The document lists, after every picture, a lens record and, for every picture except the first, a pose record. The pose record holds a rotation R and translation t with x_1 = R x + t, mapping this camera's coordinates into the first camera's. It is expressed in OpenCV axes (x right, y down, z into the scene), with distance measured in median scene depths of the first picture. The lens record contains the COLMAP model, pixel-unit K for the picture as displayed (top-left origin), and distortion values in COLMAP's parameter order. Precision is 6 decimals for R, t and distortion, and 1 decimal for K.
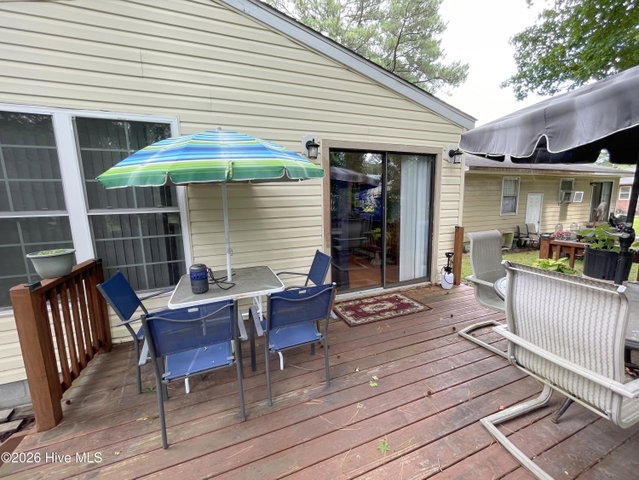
lens RADIAL K [[259.4, 0, 320.3], [0, 259.4, 238.6], [0, 0, 1]] dist [-0.003376, 0.000102]
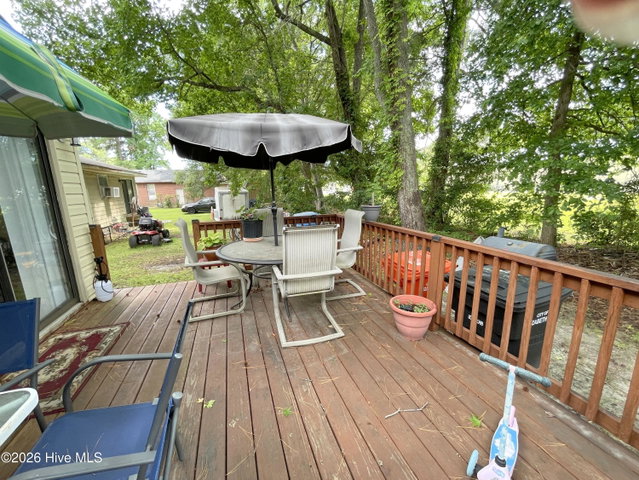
lens RADIAL K [[259.4, 0, 320.4], [0, 259.4, 238.7], [0, 0, 1]] dist [-0.003376, 0.000102]
pose [[0.042923, -0.175131, 0.983609, -0.304515], [0.165394, 0.972178, 0.165878, -0.025878], [-0.985293, 0.155563, 0.070694, 0.293401]]
